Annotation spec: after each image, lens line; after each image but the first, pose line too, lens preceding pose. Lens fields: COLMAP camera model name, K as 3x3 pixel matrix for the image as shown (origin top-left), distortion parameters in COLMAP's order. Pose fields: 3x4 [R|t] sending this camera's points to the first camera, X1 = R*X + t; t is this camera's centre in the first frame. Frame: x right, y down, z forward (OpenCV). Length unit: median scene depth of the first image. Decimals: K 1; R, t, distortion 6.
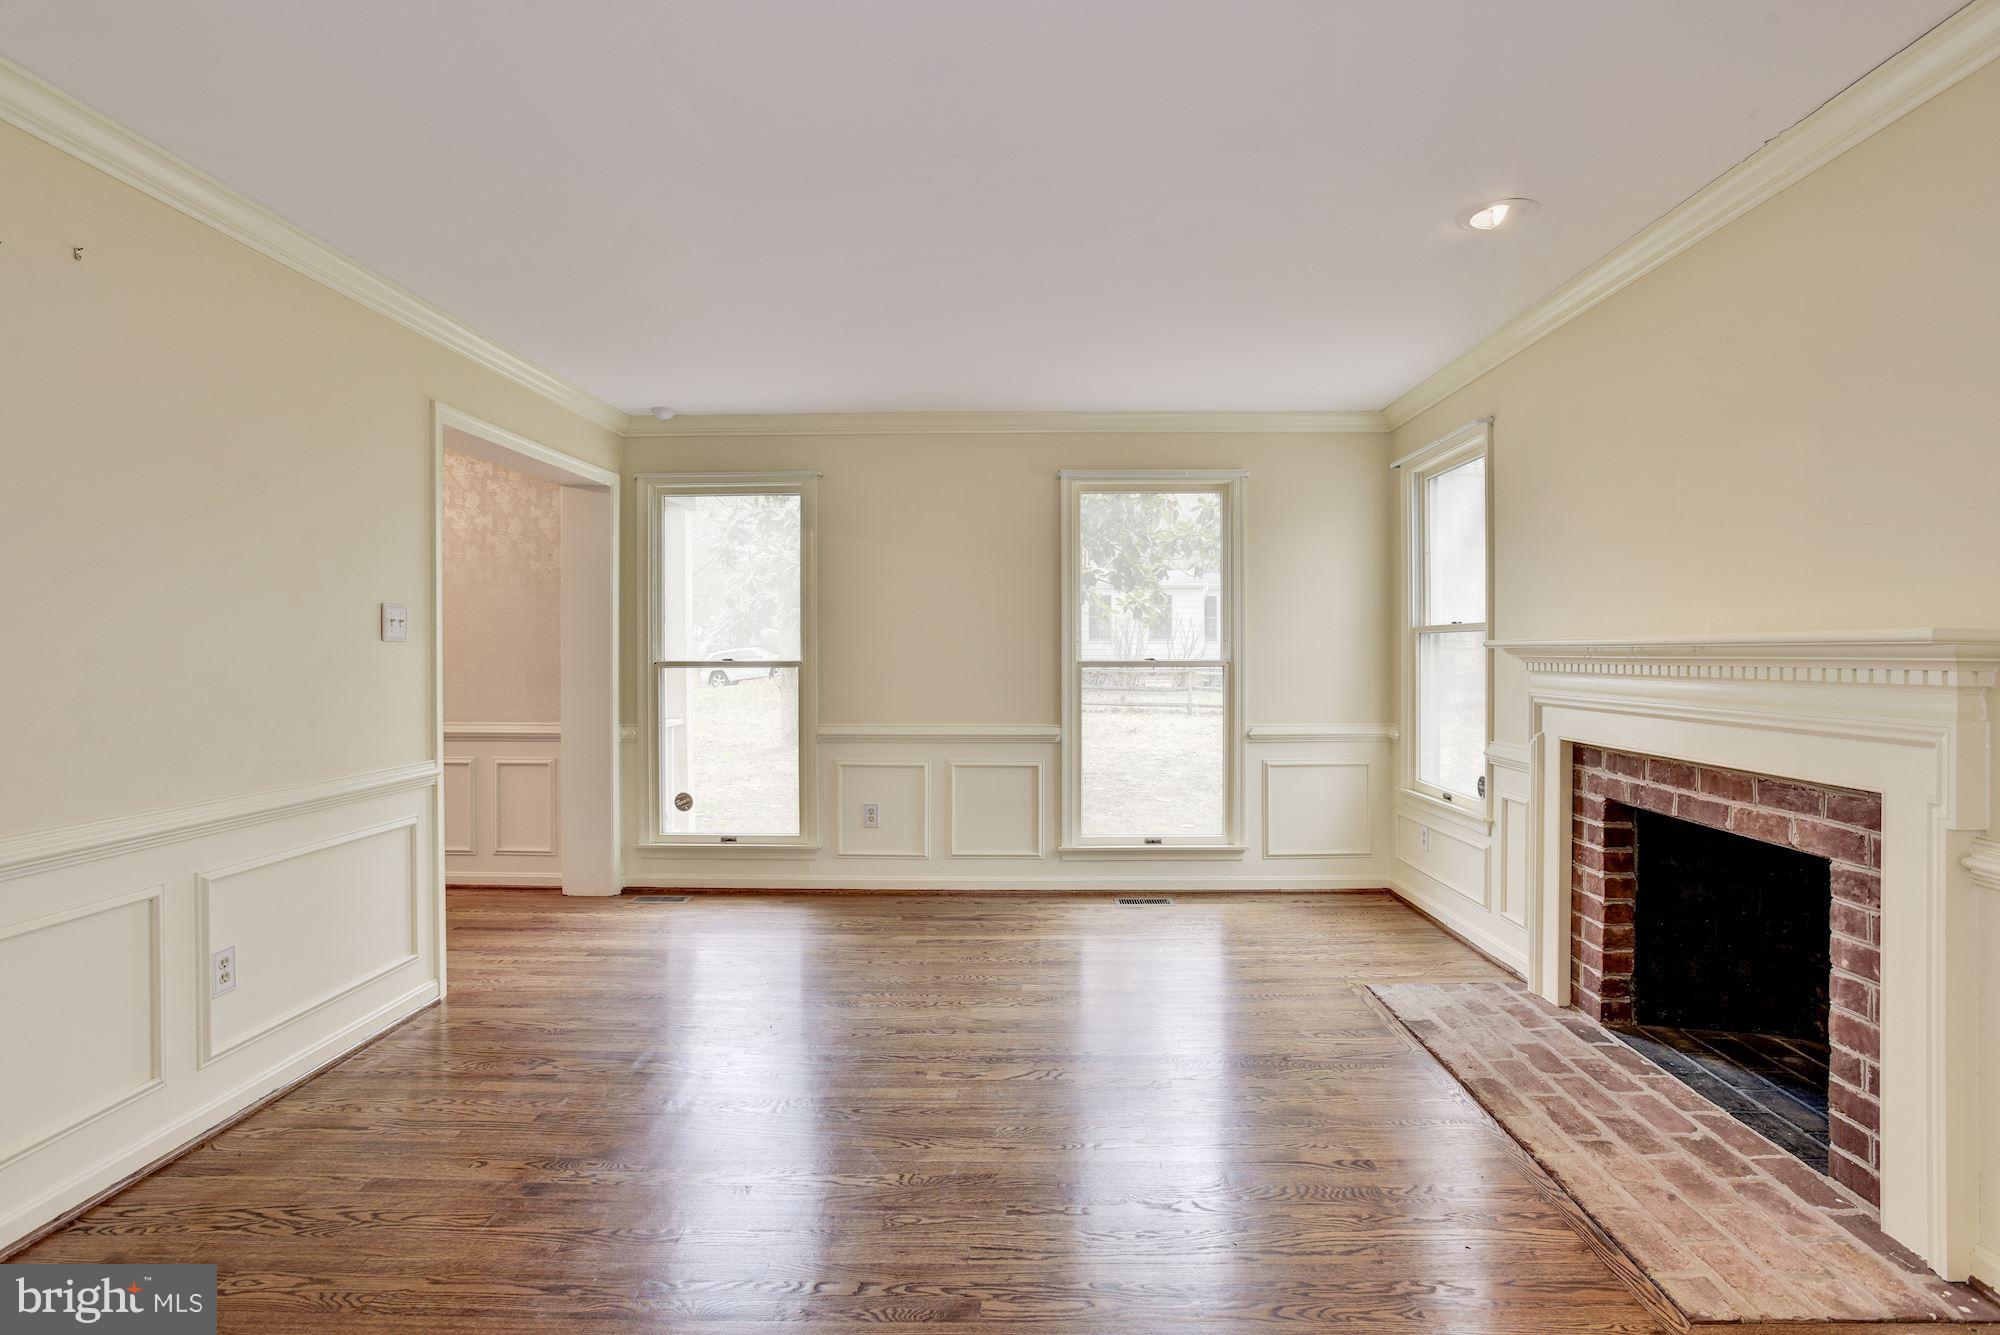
lens RADIAL K [[970.4, 0, 1012.9], [0, 970.4, 669.0], [0, 0, 1]] dist [-0.061658, 0.030418]
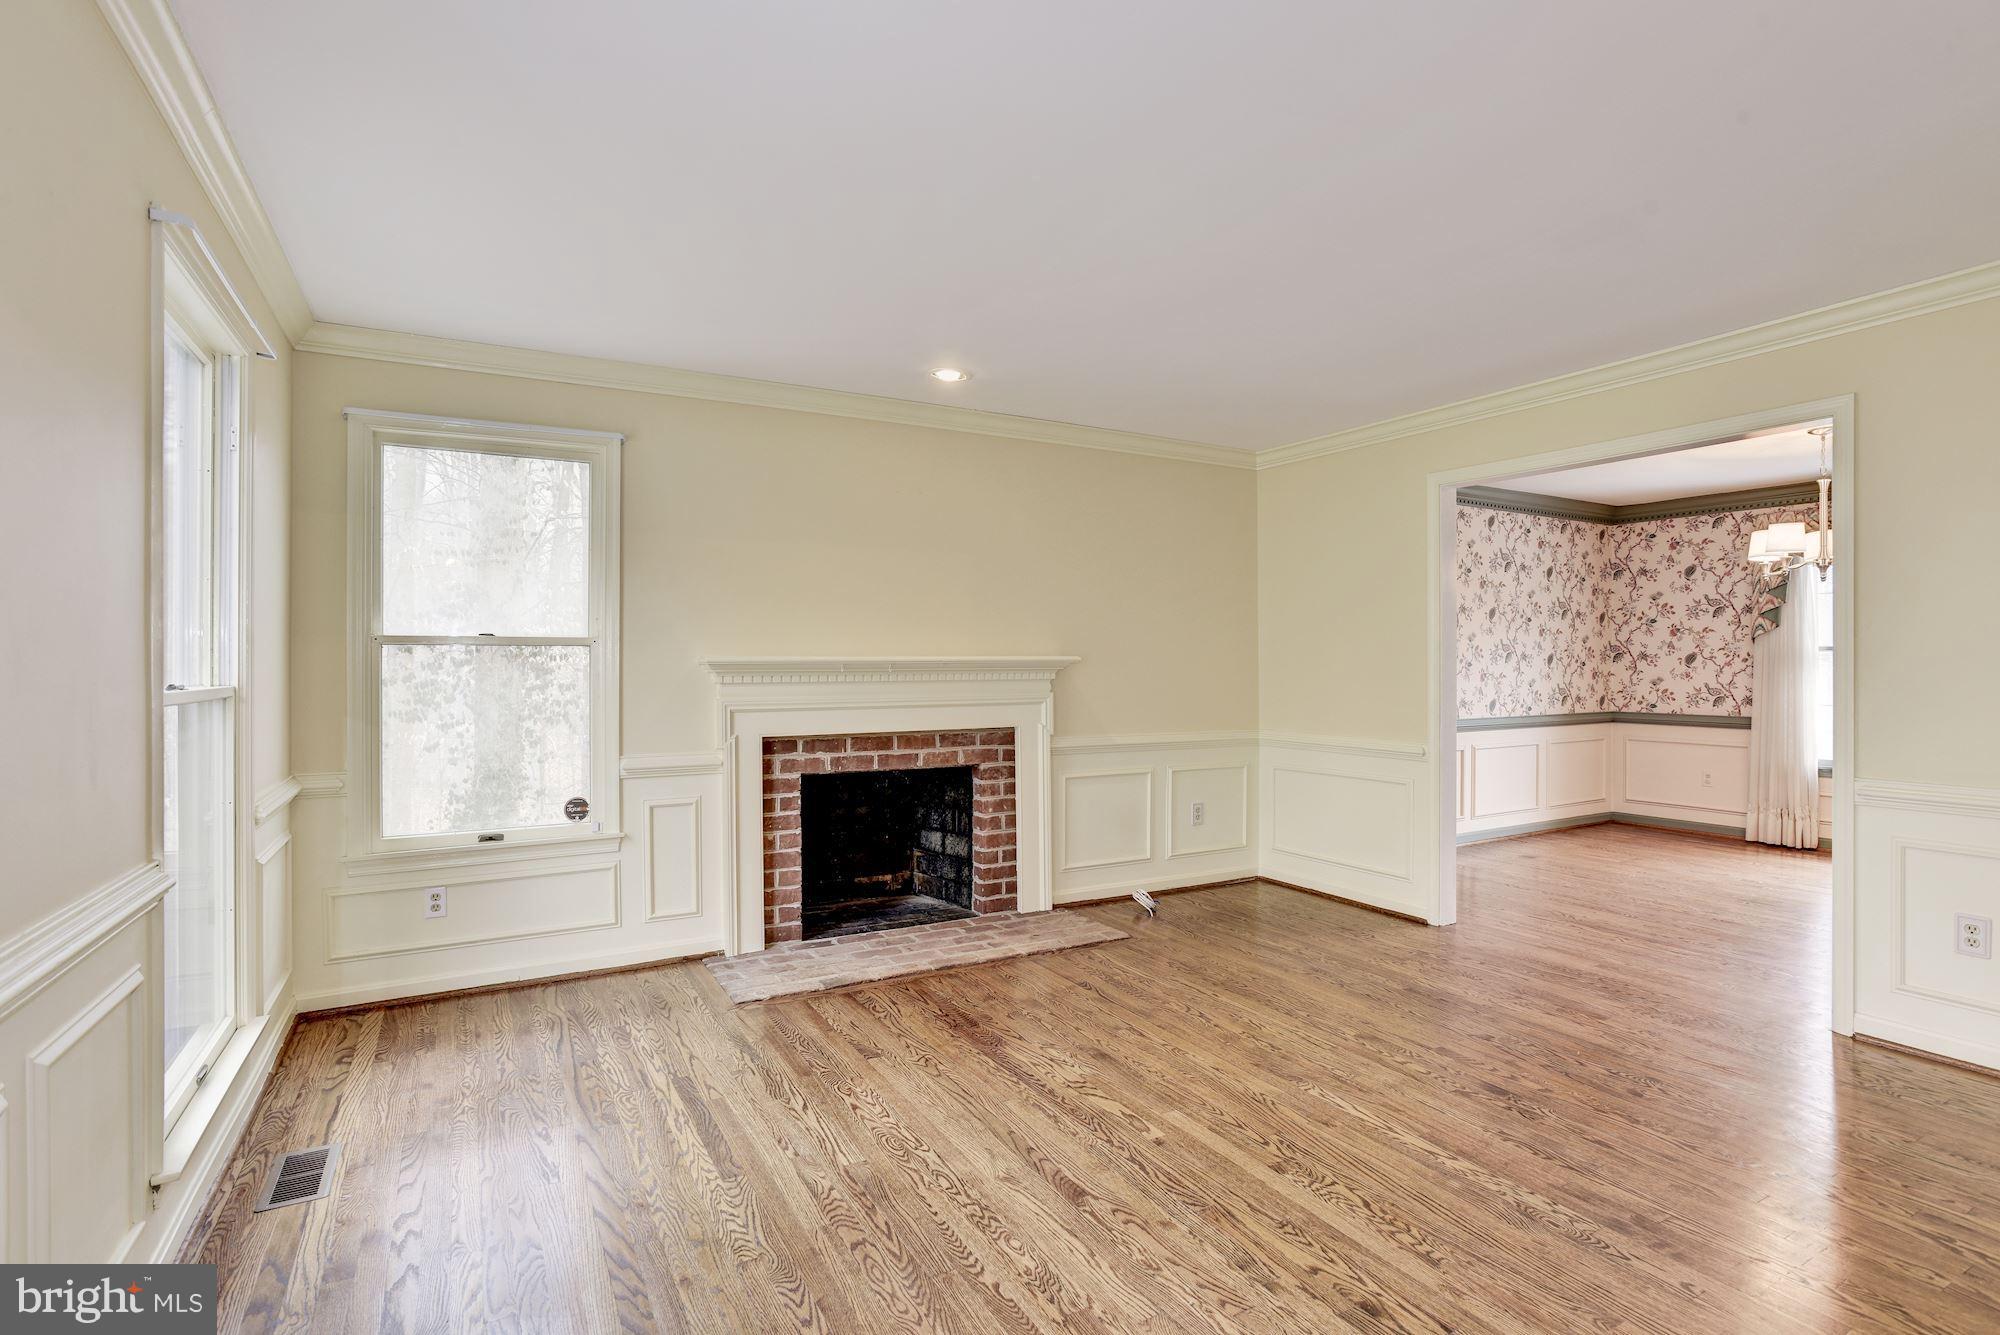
lens RADIAL K [[970.4, 0, 1012.9], [0, 970.4, 669.0], [0, 0, 1]] dist [-0.061658, 0.030418]
pose [[-0.514408, -0.000845, 0.857545, -0.794955], [0.020936, 0.999689, 0.013544, -0.030478], [-0.857290, 0.024920, -0.514231, 1.581628]]
